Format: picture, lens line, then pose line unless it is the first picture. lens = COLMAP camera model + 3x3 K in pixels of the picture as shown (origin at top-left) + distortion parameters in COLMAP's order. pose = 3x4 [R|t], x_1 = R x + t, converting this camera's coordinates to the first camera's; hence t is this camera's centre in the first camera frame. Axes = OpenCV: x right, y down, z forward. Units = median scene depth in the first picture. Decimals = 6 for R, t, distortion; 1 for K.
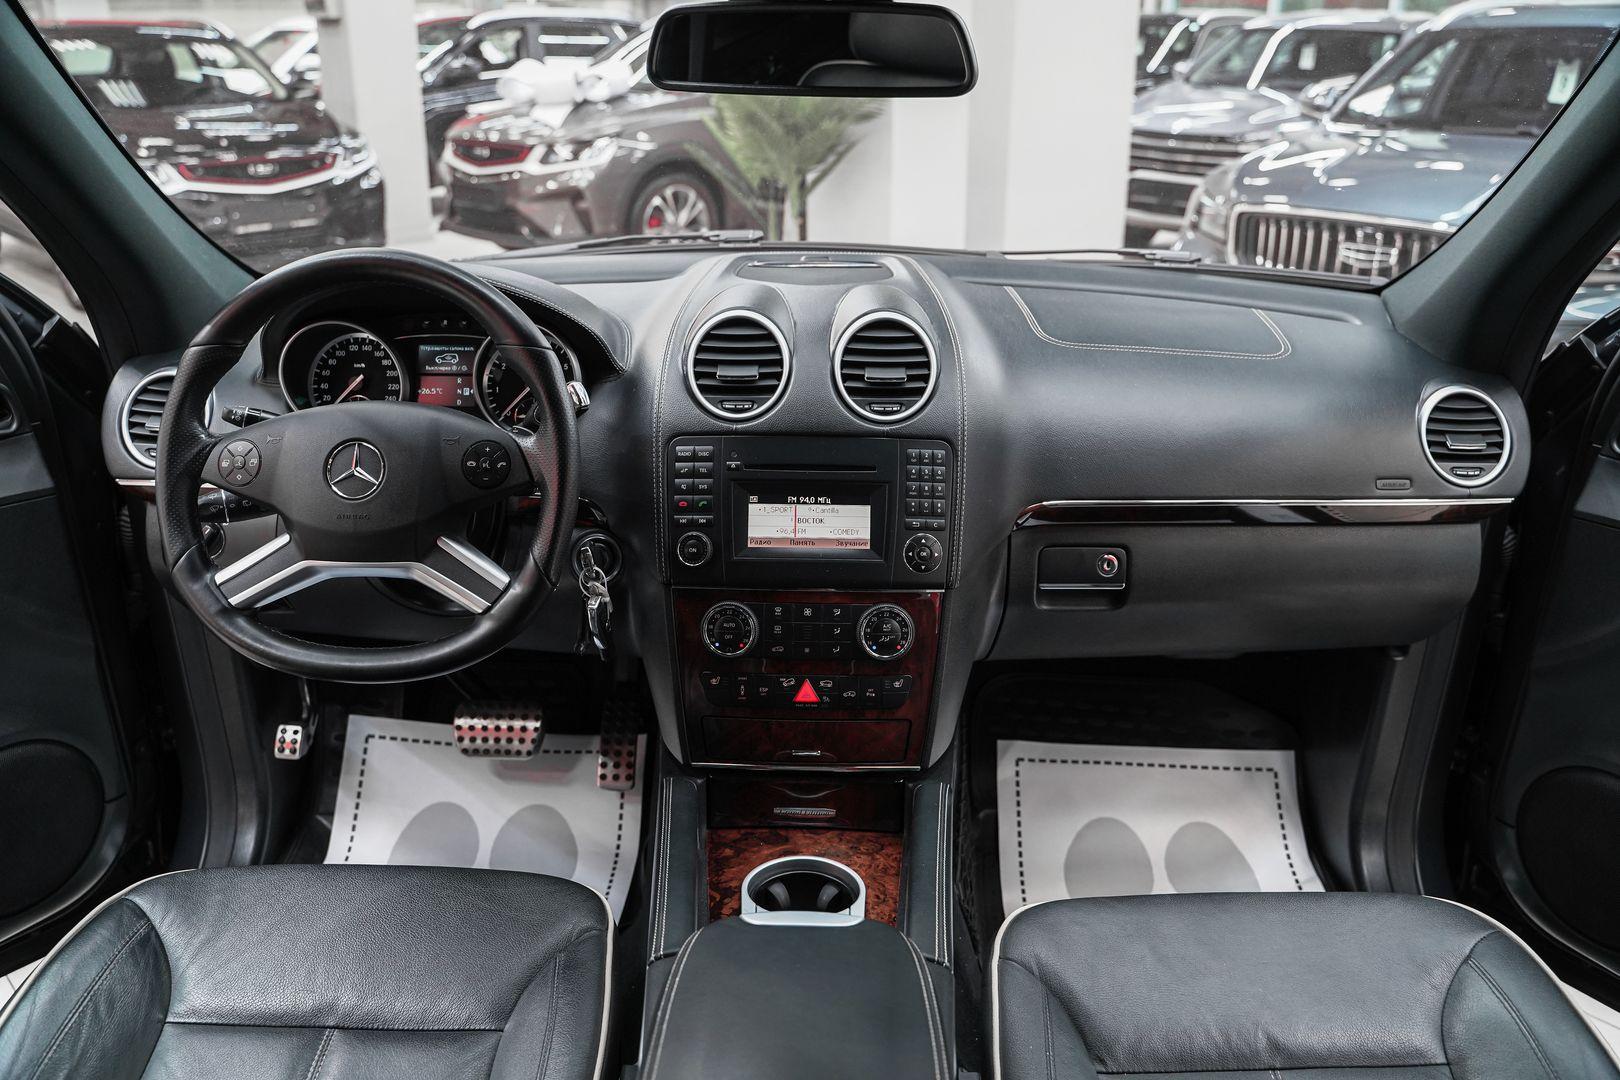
lens RADIAL K [[1283.5, 0, 793.8], [0, 1283.5, 547.7], [0, 0, 1]] dist [-0.098245, 0.059563]
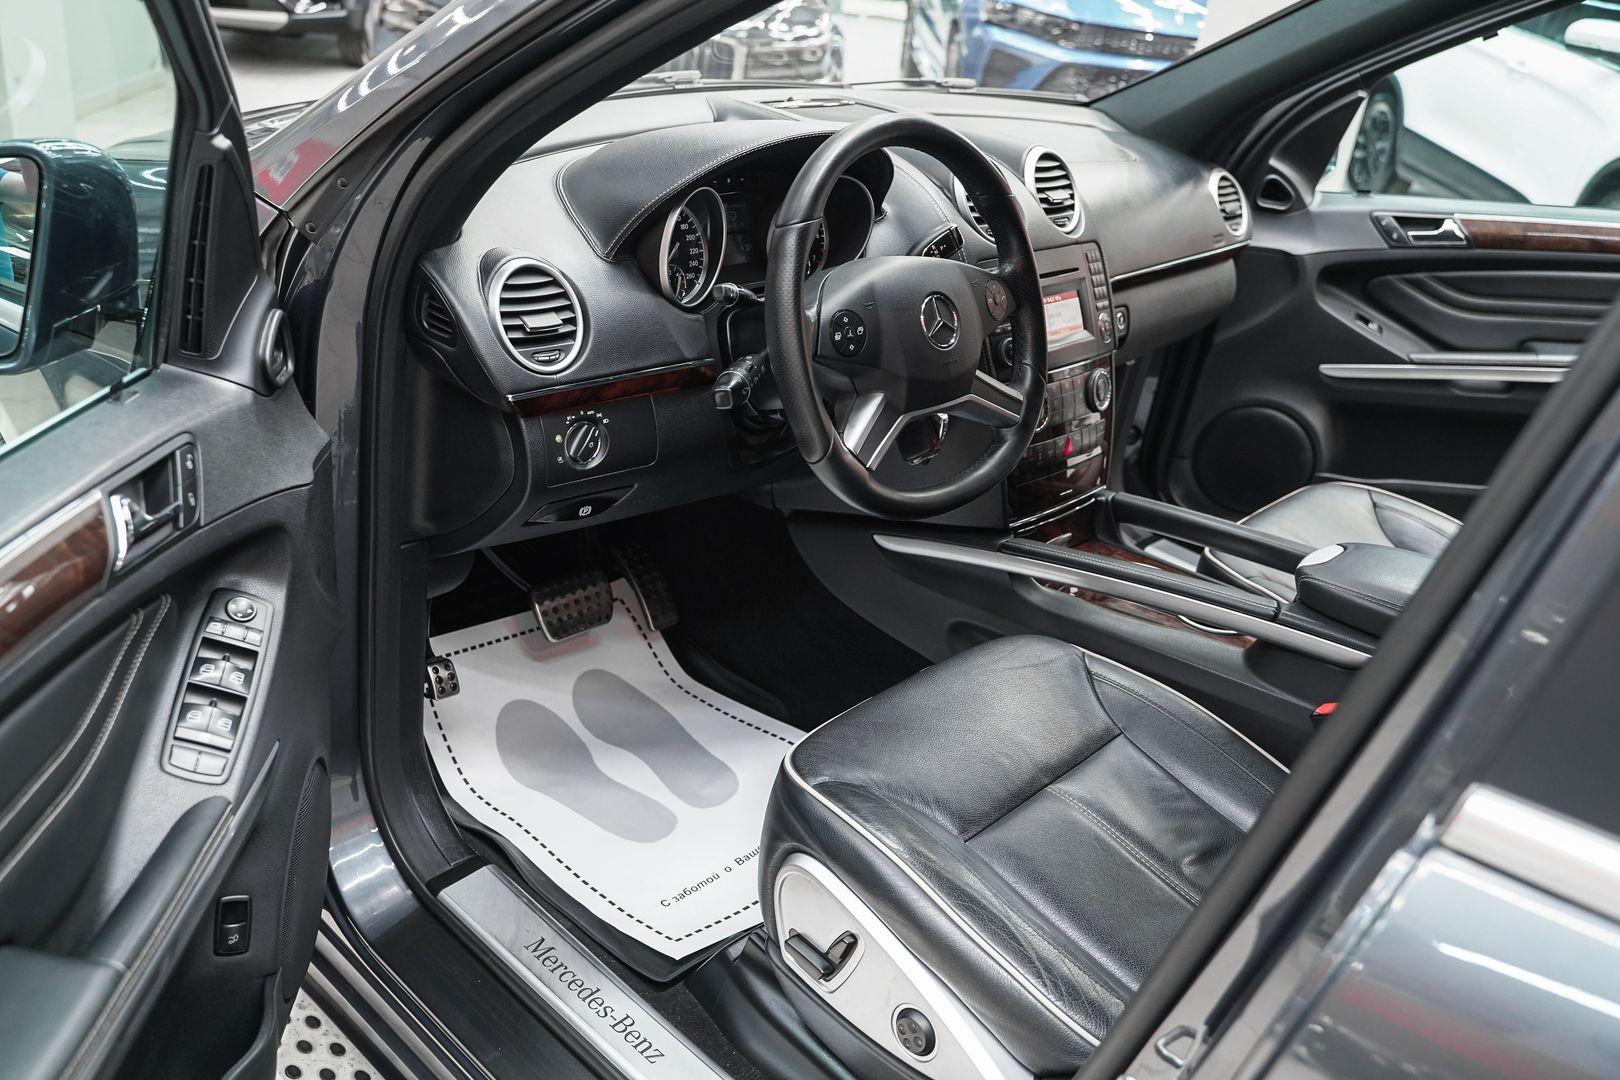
lens RADIAL K [[1283.5, 0, 801.5], [0, 1283.5, 531.2], [0, 0, 1]] dist [-0.098245, 0.059563]
pose [[0.675111, -0.267324, 0.687577, -0.812366], [0.168674, 0.963281, 0.208900, -0.090024], [-0.718174, -0.025055, 0.695412, 0.205119]]
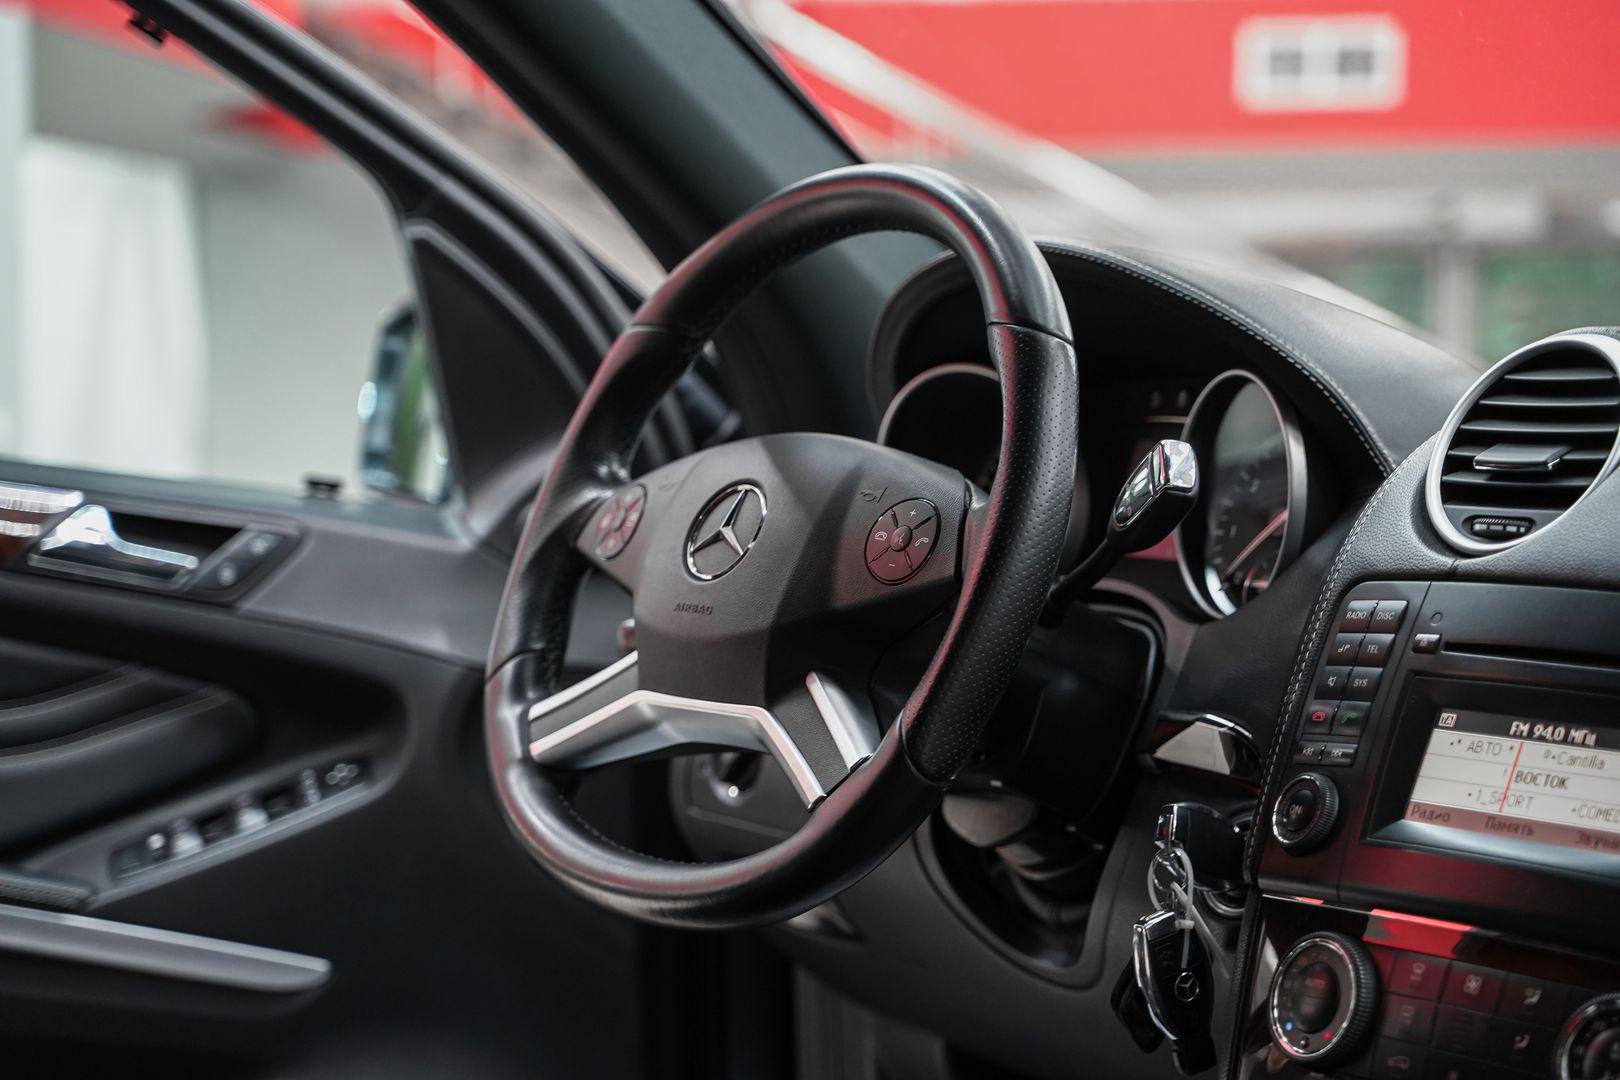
lens RADIAL K [[3250.5, 0, 801.8], [0, 3250.5, 539.1], [0, 0, 1]] dist [0.295591, 0.000000]
pose [[0.646975, 0.045806, -0.761134, 0.489745], [-0.290086, 0.937923, -0.190132, 0.131017], [0.705177, 0.343805, 0.620100, 0.096242]]
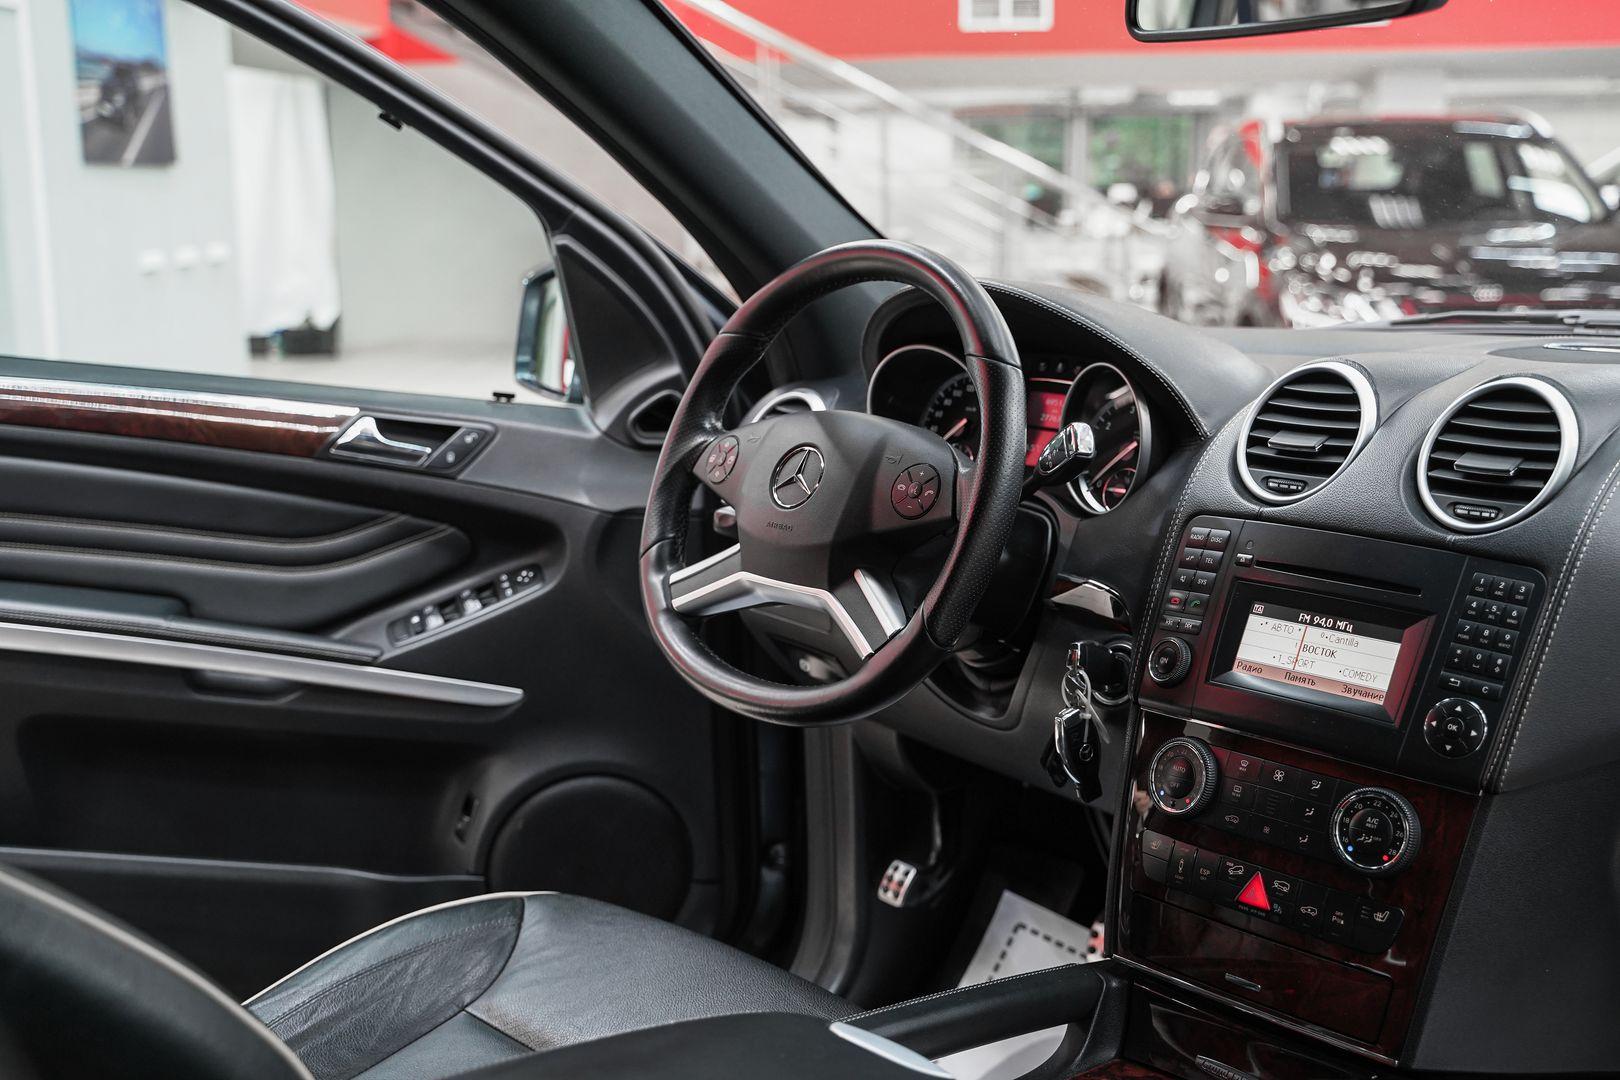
lens RADIAL K [[1919.2, 0, 814.1], [0, 1919.2, 549.3], [0, 0, 1]] dist [0.034182, 0.000000]
pose [[0.695233, 0.134333, -0.706121, 0.400520], [-0.262949, 0.961818, -0.075918, 0.055923], [0.668961, 0.238455, 0.704010, 0.049910]]
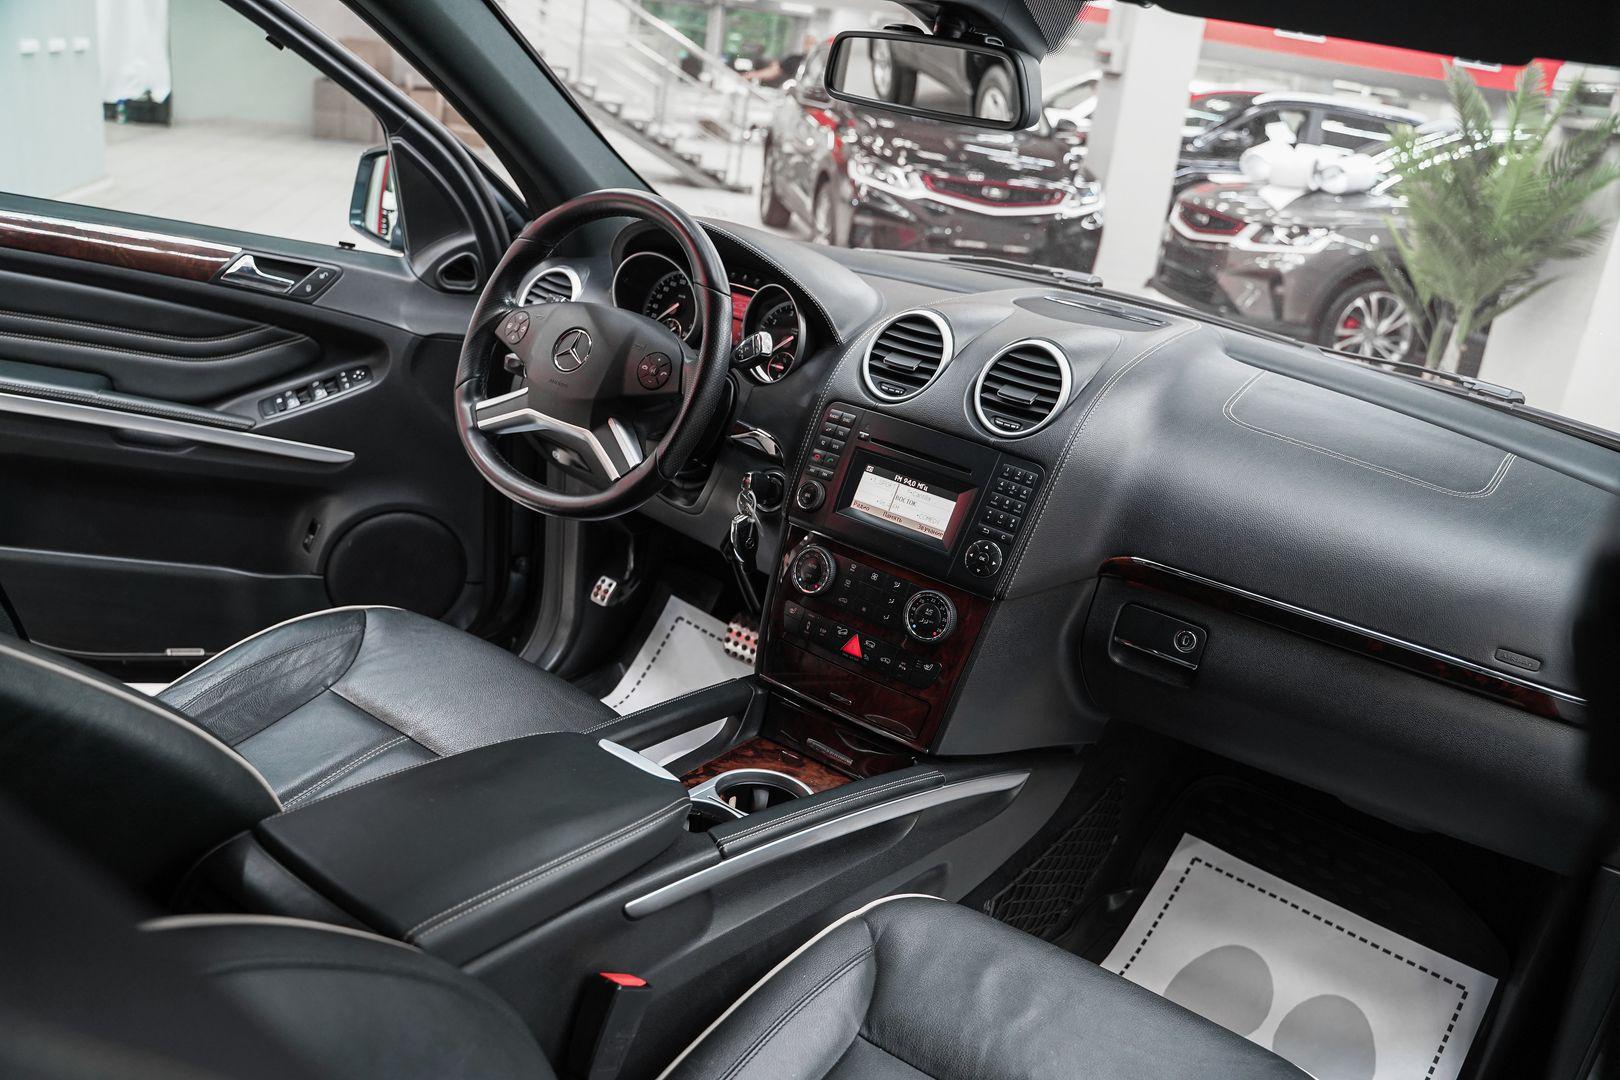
lens RADIAL K [[1283.5, 0, 807.1], [0, 1283.5, 537.3], [0, 0, 1]] dist [-0.098245, 0.059563]
pose [[0.820326, 0.295922, -0.489382, 0.360399], [-0.322853, 0.945947, 0.030818, 0.001577], [0.472049, 0.132717, 0.871525, -0.004229]]
